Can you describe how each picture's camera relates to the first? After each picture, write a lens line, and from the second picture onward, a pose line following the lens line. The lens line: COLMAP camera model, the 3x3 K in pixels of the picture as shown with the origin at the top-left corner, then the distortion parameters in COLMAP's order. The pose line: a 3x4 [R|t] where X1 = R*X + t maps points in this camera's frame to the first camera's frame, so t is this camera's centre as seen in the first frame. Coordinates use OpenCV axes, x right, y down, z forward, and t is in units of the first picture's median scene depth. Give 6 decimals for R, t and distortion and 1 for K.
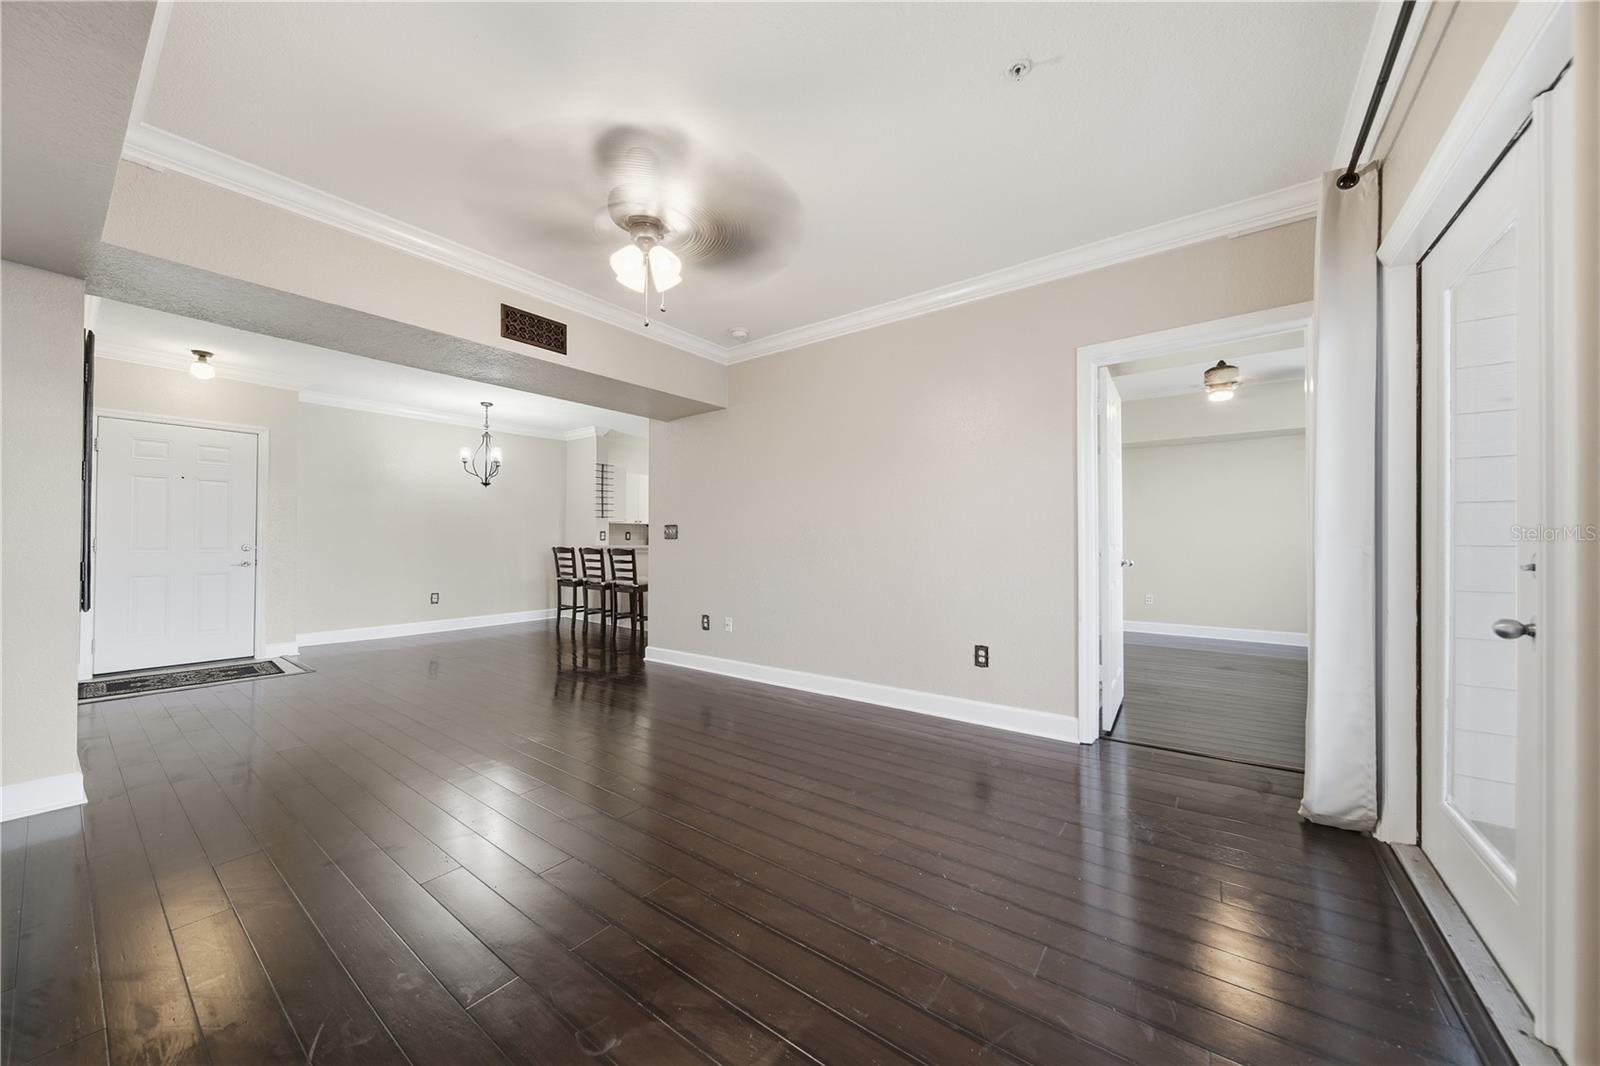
lens RADIAL K [[557.3, 0, 800.1], [0, 557.3, 533.4], [0, 0, 1]] dist [-0.001823, -0.000589]
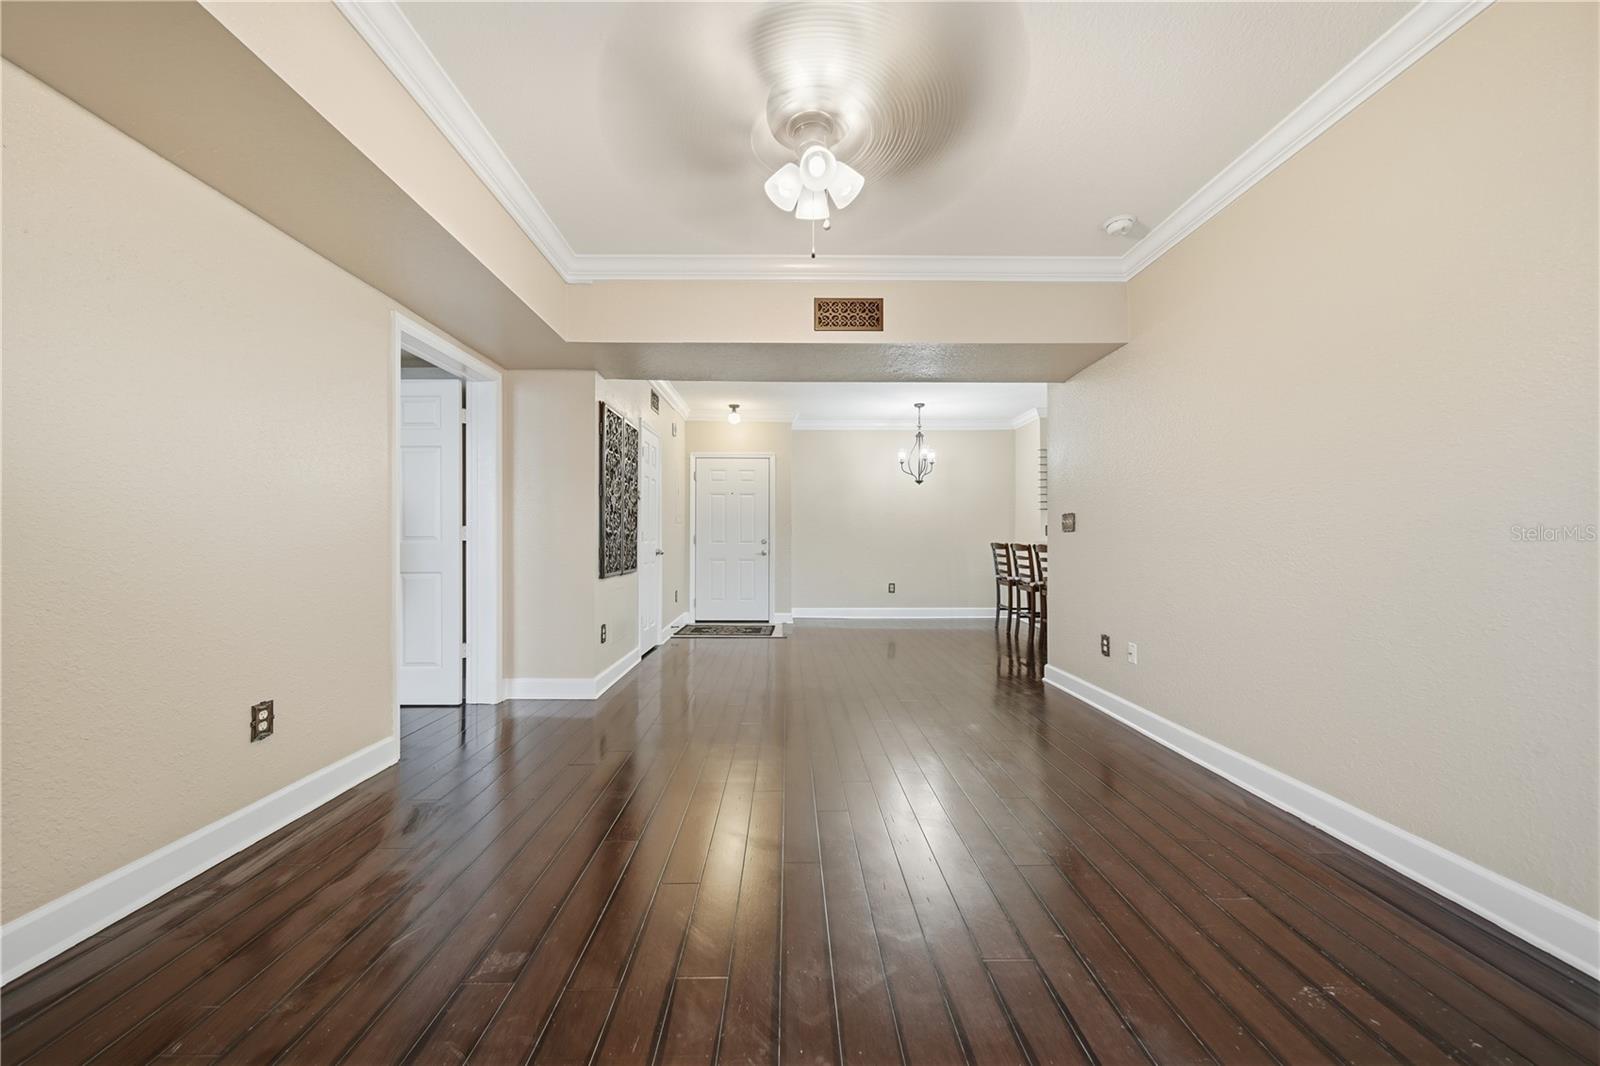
lens RADIAL K [[557.3, 0, 797.4], [0, 557.3, 538.2], [0, 0, 1]] dist [-0.001823, -0.000589]
pose [[0.615306, -0.002641, -0.788284, 0.125777], [0.012398, 0.999903, 0.006327, 0.007836], [0.788191, -0.013666, 0.615279, 0.186686]]
